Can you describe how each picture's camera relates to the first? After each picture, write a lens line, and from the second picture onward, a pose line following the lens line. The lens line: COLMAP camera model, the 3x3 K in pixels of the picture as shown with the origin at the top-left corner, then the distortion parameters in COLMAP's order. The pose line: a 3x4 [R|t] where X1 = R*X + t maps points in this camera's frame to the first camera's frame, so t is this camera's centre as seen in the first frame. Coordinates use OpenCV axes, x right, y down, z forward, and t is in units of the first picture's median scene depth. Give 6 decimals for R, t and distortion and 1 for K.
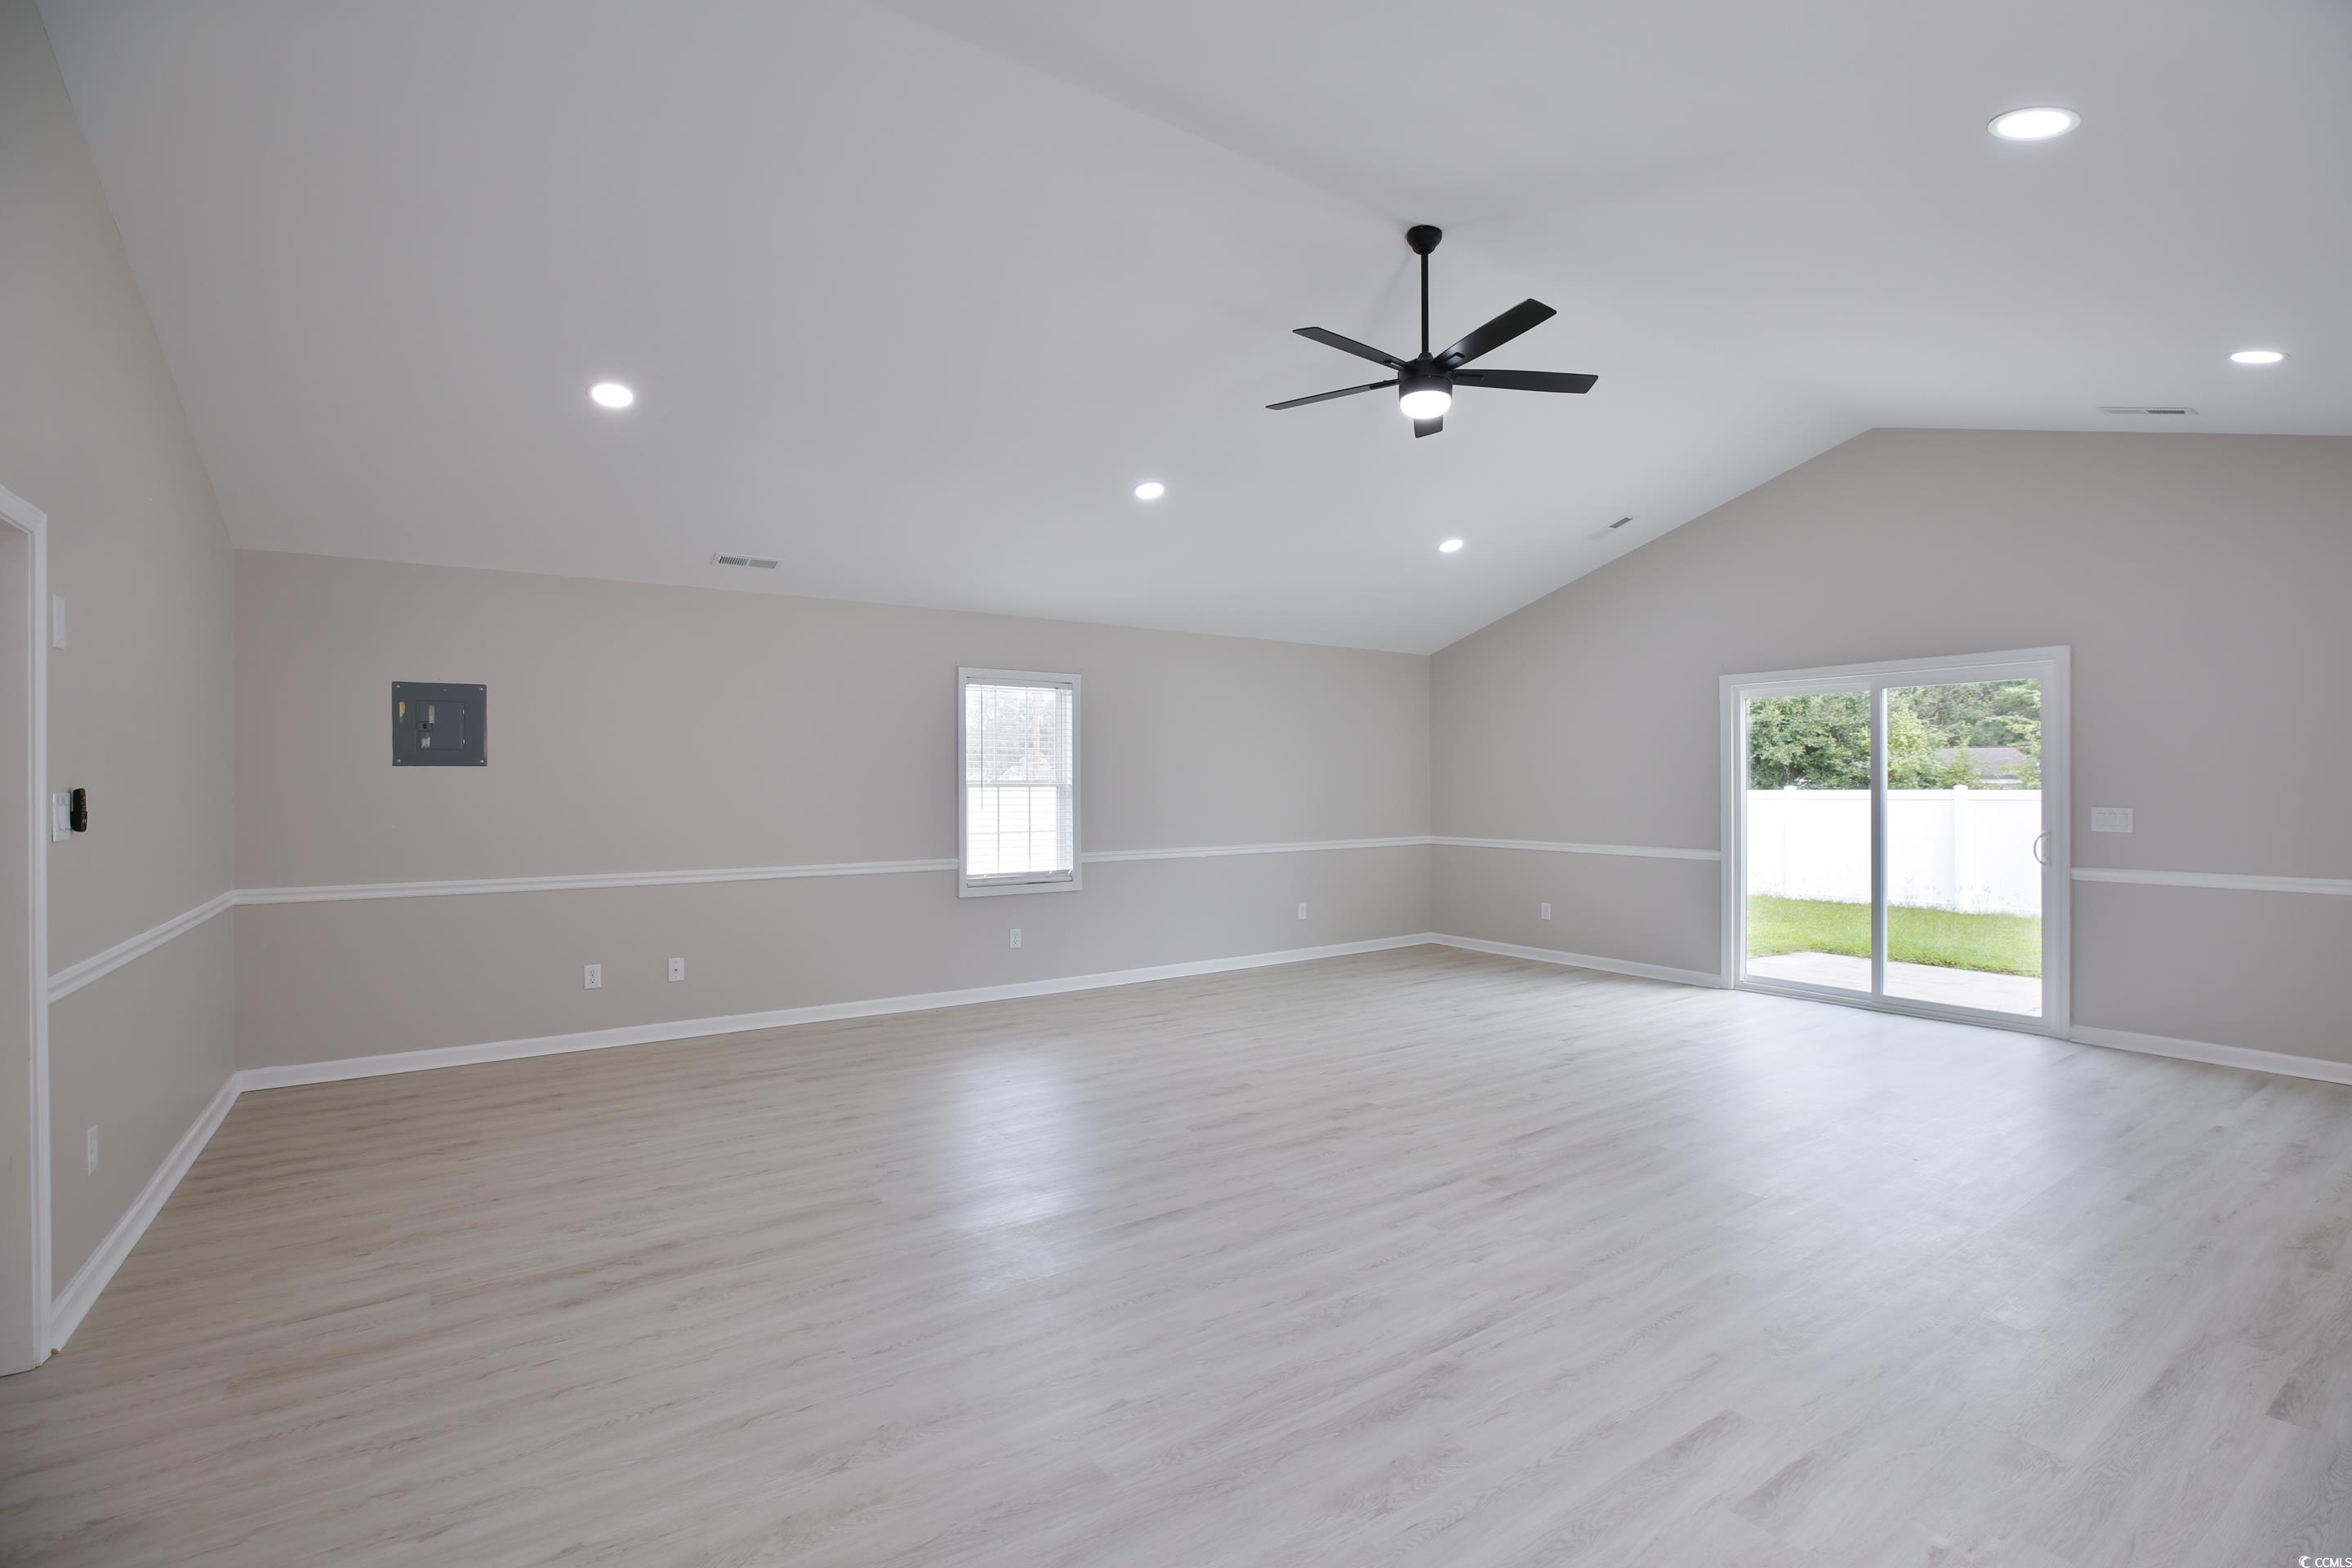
lens RADIAL K [[1088.2, 0, 1163.5], [0, 1088.2, 794.6], [0, 0, 1]] dist [-0.036051, 0.009787]
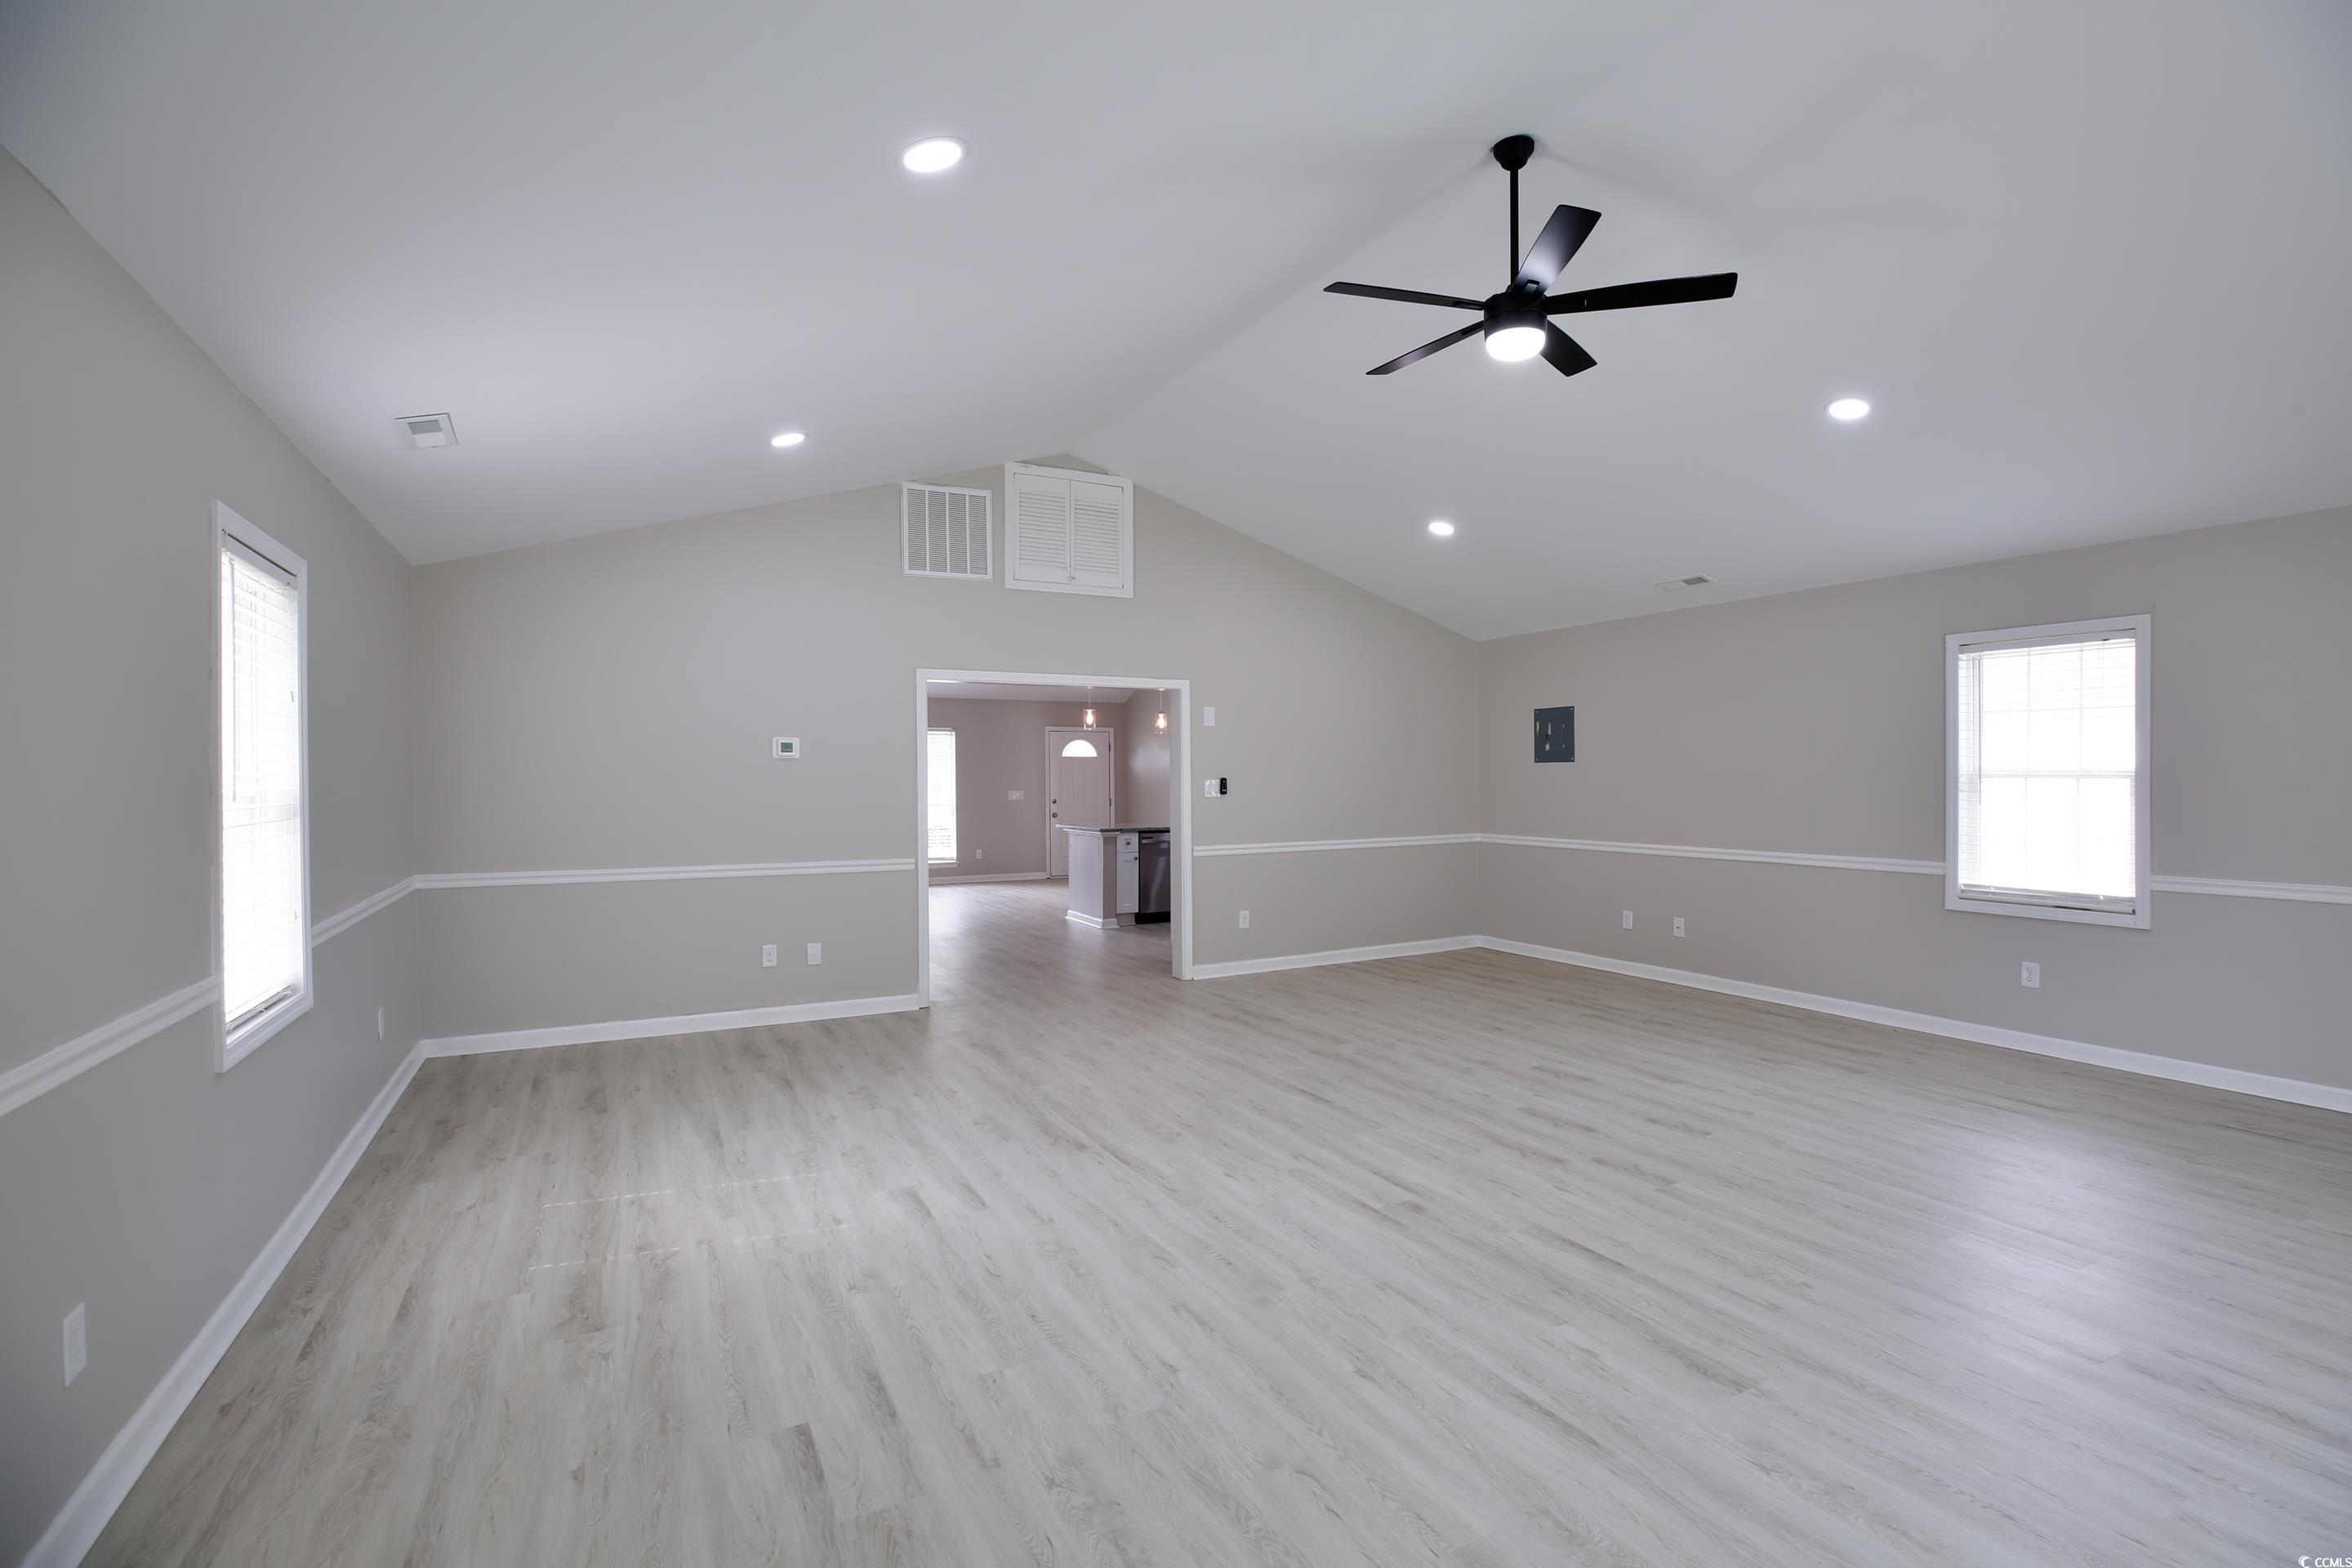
lens RADIAL K [[1088.2, 0, 1185.0], [0, 1088.2, 774.6], [0, 0, 1]] dist [-0.036051, 0.009787]
pose [[-0.124647, 0.001441, -0.992200, 1.208668], [-0.005898, 0.999980, 0.002194, -0.012646], [0.992184, 0.006126, -0.124636, 0.891494]]
